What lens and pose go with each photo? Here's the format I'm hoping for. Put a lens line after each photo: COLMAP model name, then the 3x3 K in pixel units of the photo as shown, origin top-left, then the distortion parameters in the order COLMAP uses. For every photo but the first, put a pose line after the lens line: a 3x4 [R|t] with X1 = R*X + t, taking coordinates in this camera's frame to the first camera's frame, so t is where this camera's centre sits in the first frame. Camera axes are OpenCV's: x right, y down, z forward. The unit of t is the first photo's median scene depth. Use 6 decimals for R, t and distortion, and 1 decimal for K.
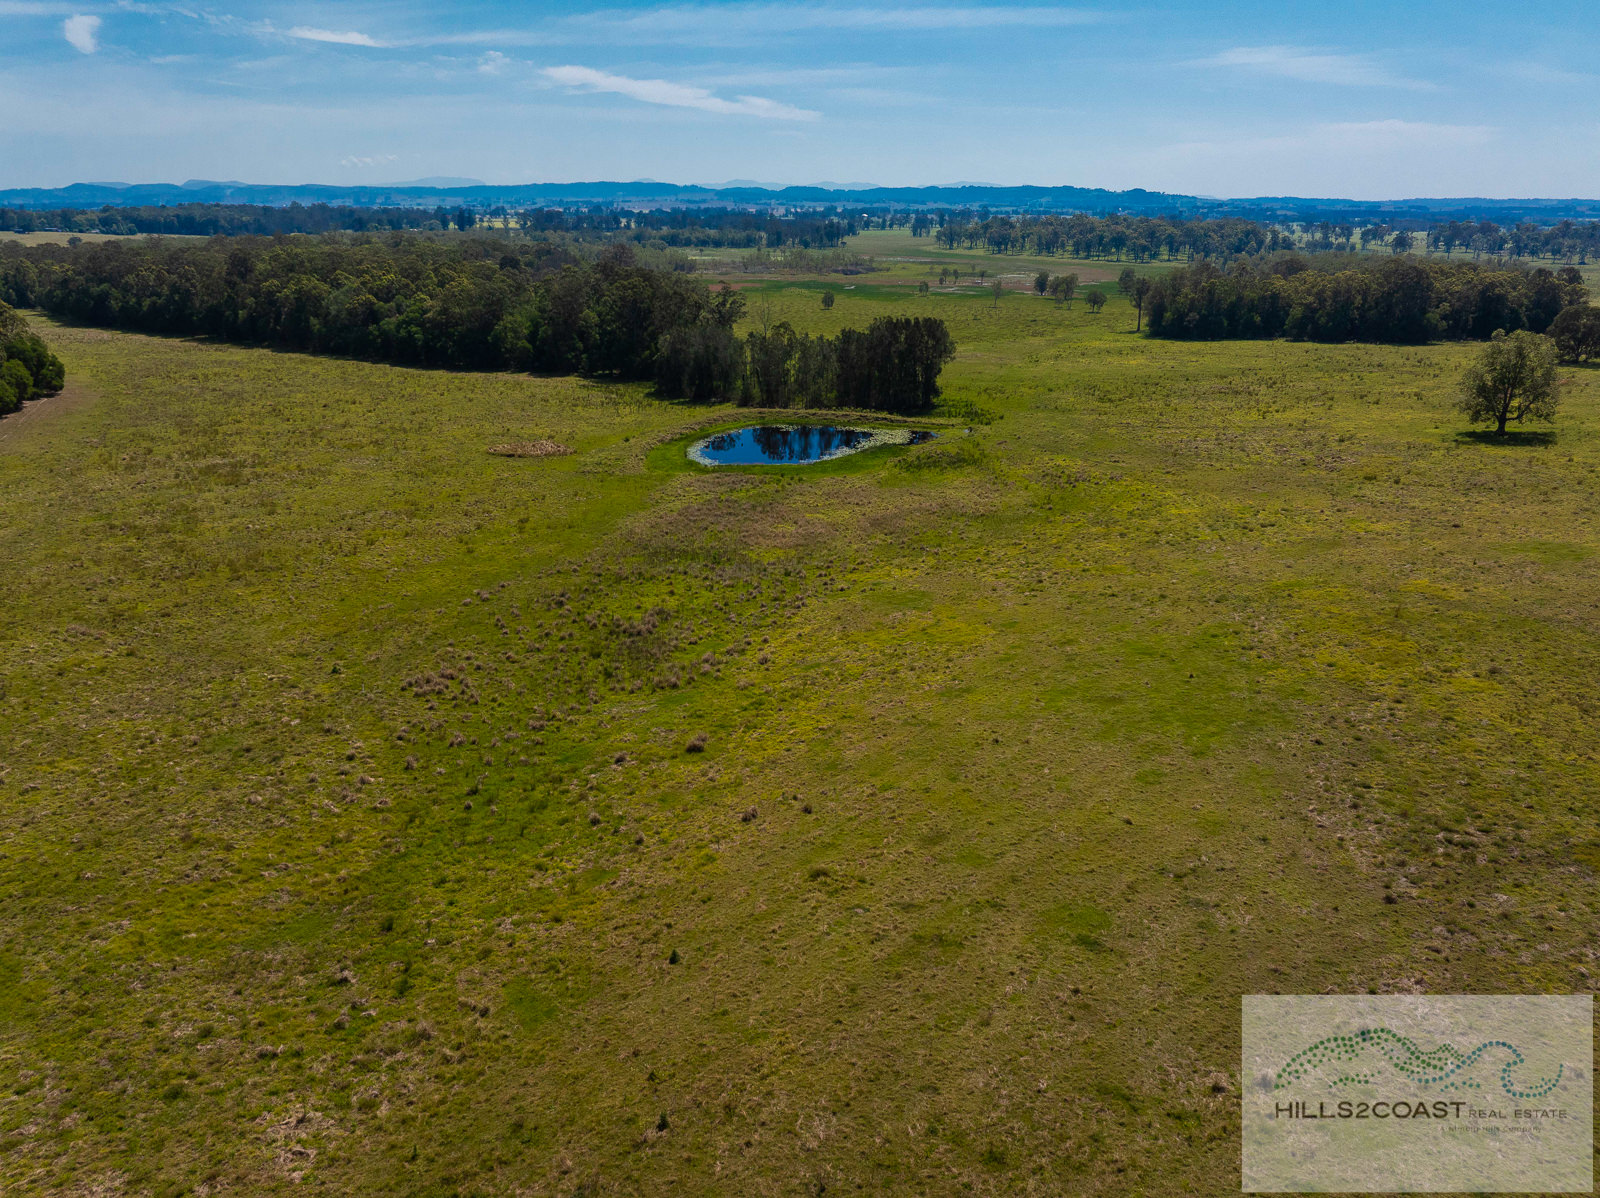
lens RADIAL K [[1146.8, 0, 797.6], [0, 1146.8, 595.8], [0, 0, 1]] dist [-0.043695, 0.017775]
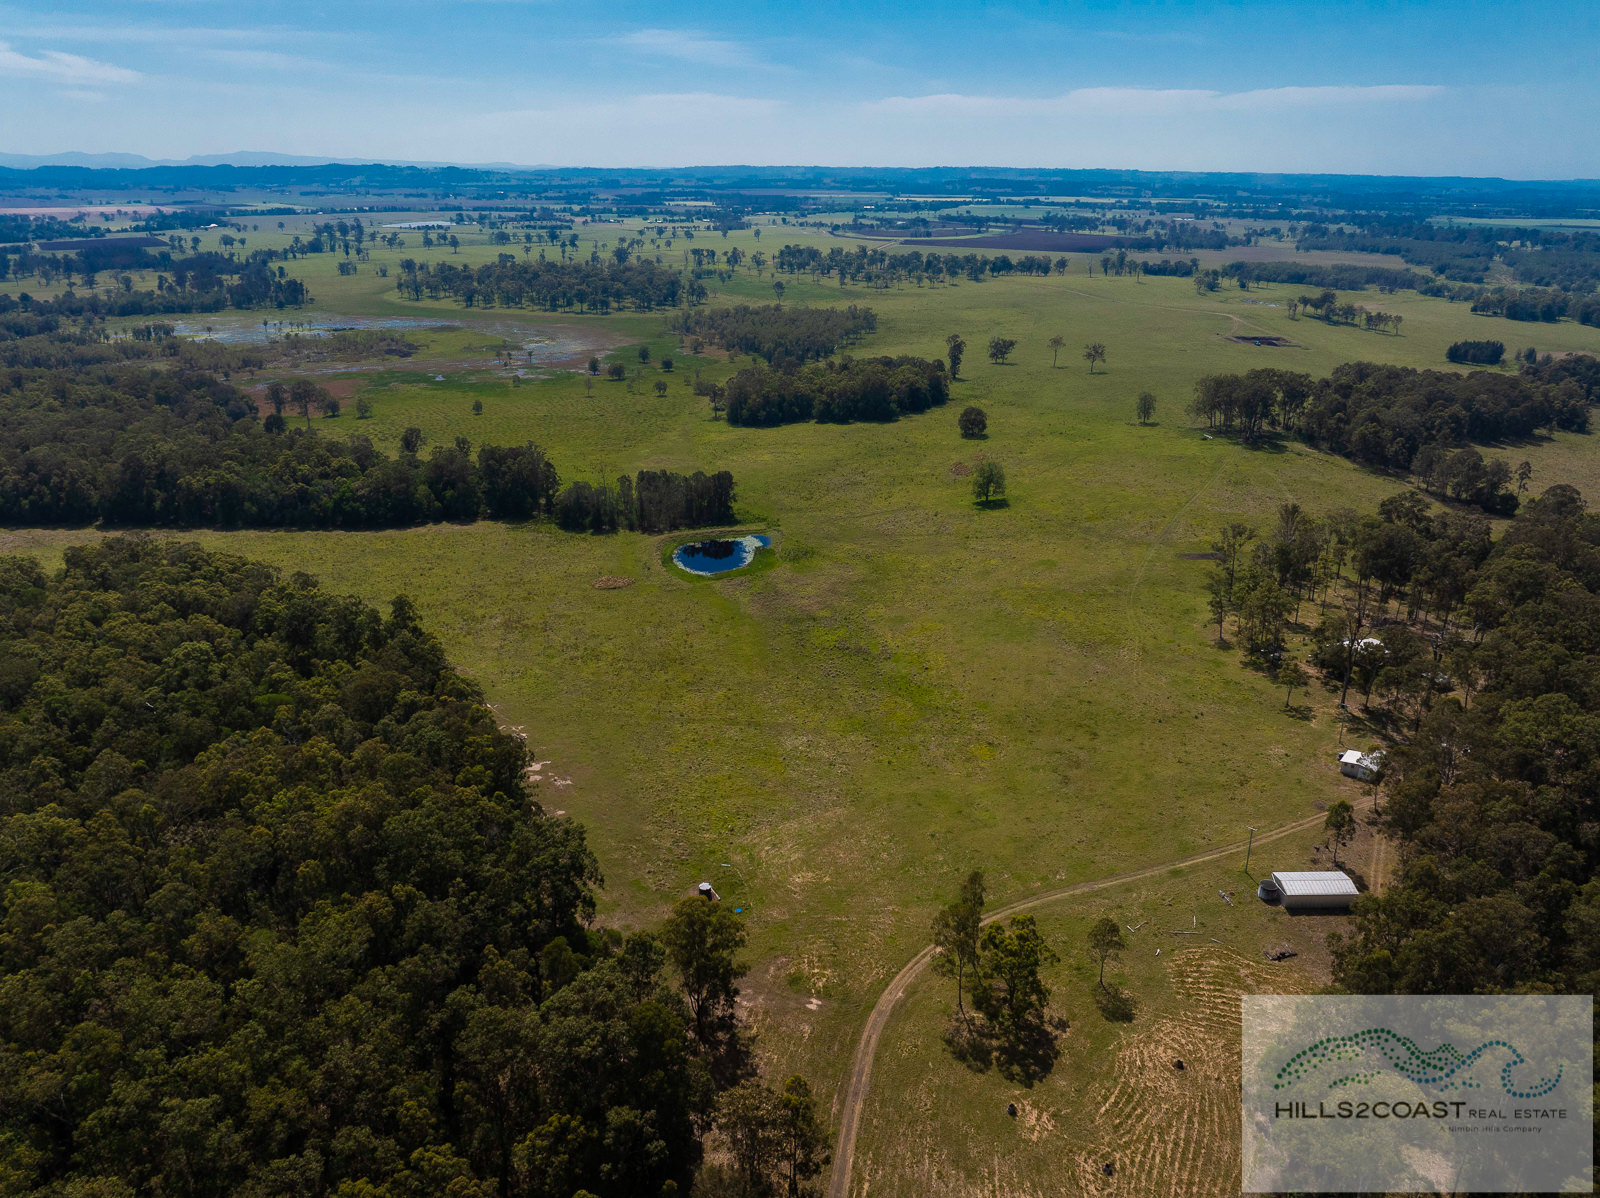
lens RADIAL K [[1146.8, 0, 799.8], [0, 1146.8, 606.4], [0, 0, 1]] dist [-0.043695, 0.017775]
pose [[0.842236, -0.196589, 0.501987, -0.469600], [0.178232, 0.980321, 0.084877, -0.094720], [-0.508795, 0.017983, 0.860700, -0.428673]]
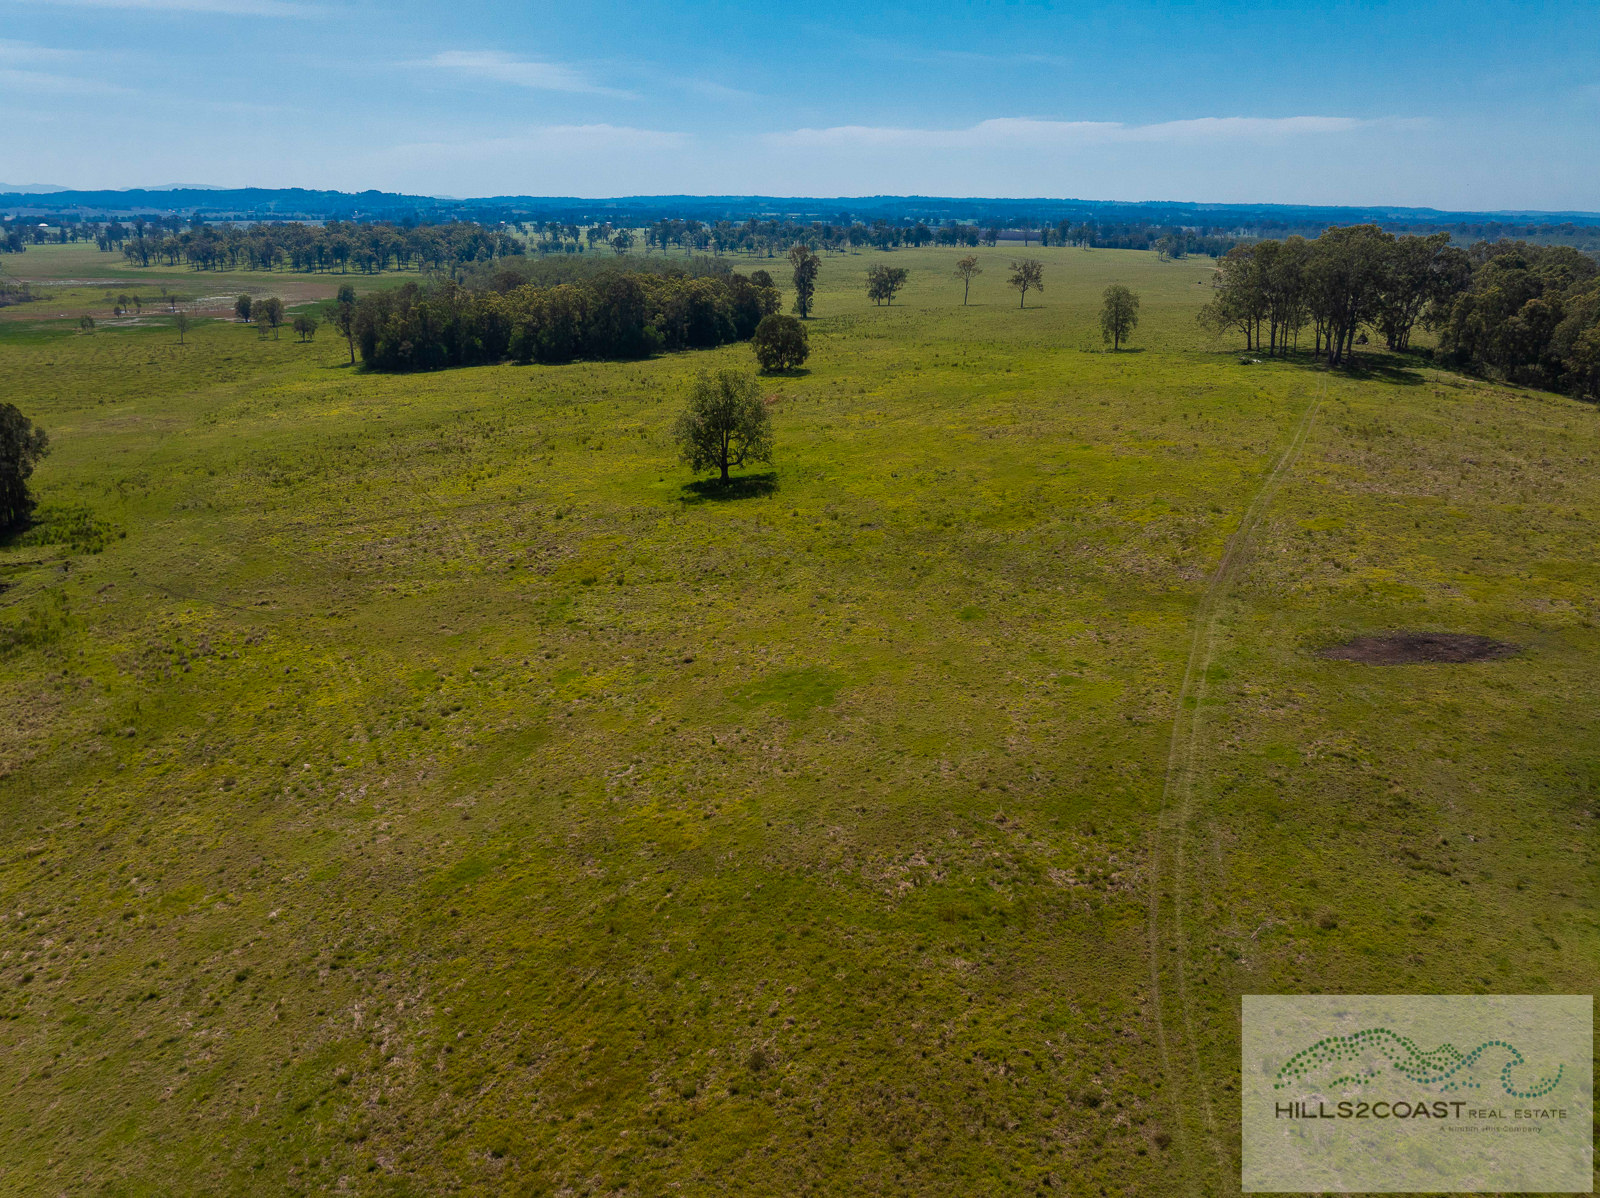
lens RADIAL K [[1146.8, 0, 808.8], [0, 1146.8, 595.2], [0, 0, 1]] dist [-0.043695, 0.017775]
pose [[0.813413, -0.187836, 0.550524, 0.072472], [0.188276, 0.980498, 0.056359, -0.043172], [-0.550374, 0.057807, 0.832914, 0.095940]]
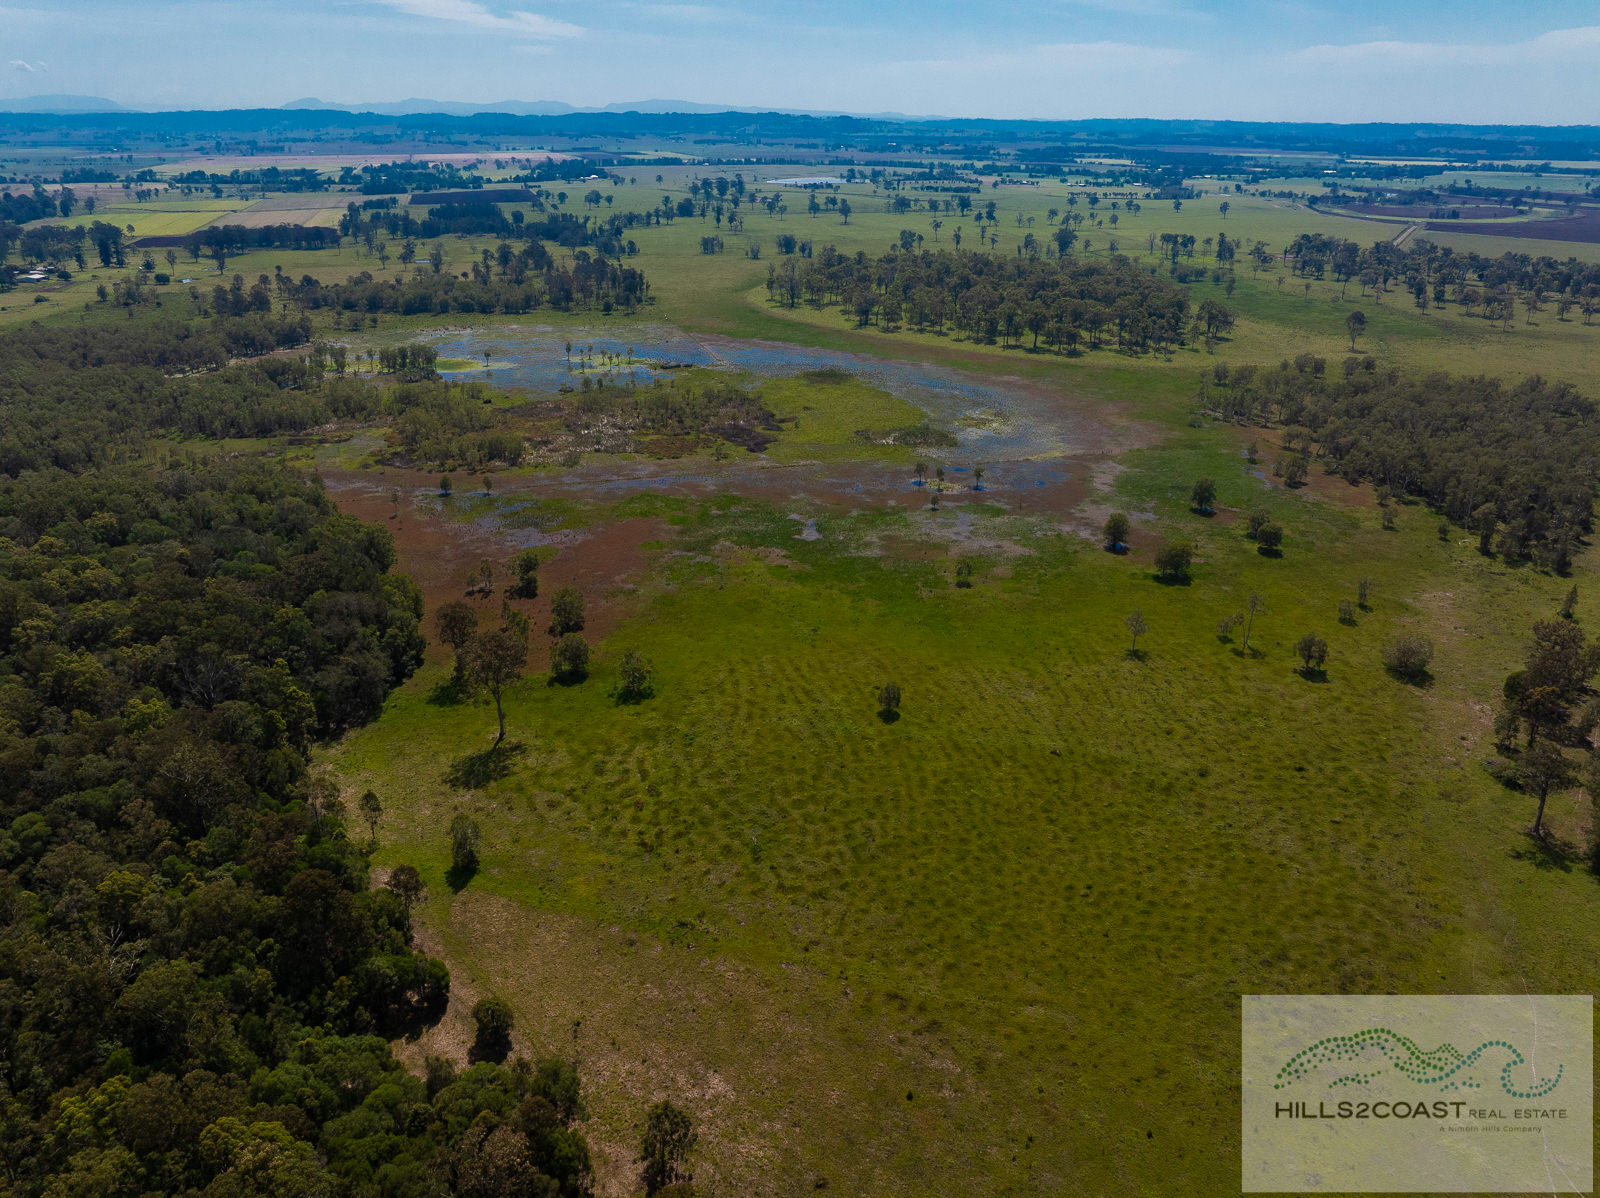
lens RADIAL K [[1146.8, 0, 807.5], [0, 1146.8, 595.5], [0, 0, 1]] dist [-0.043695, 0.017775]
pose [[0.965856, -0.101537, 0.238354, -0.178612], [0.085772, 0.993440, 0.075632, -0.443901], [-0.244470, -0.052605, 0.968229, 0.586726]]
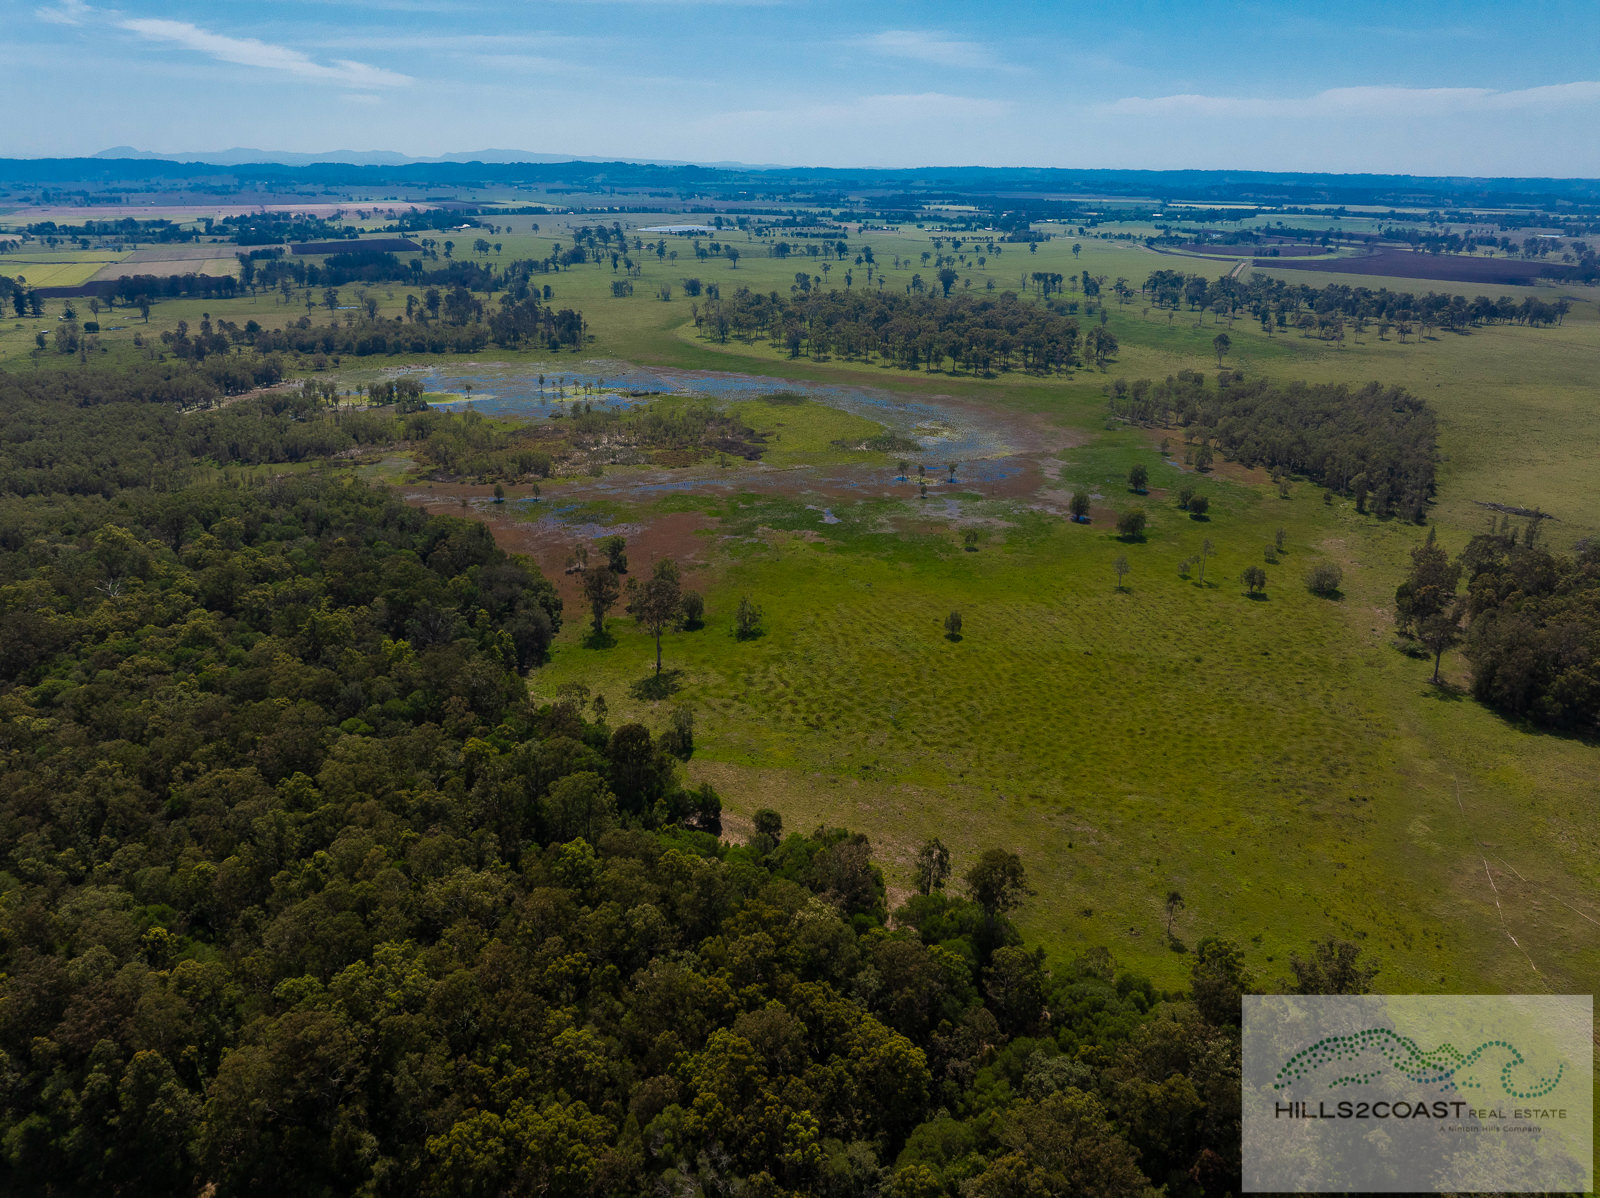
lens RADIAL K [[1146.8, 0, 808.3], [0, 1146.8, 587.8], [0, 0, 1]] dist [-0.043695, 0.017775]
pose [[0.922691, -0.133707, 0.361612, -0.396380], [0.125670, 0.991016, 0.045772, -0.407772], [-0.364483, 0.003211, 0.931204, 0.452667]]
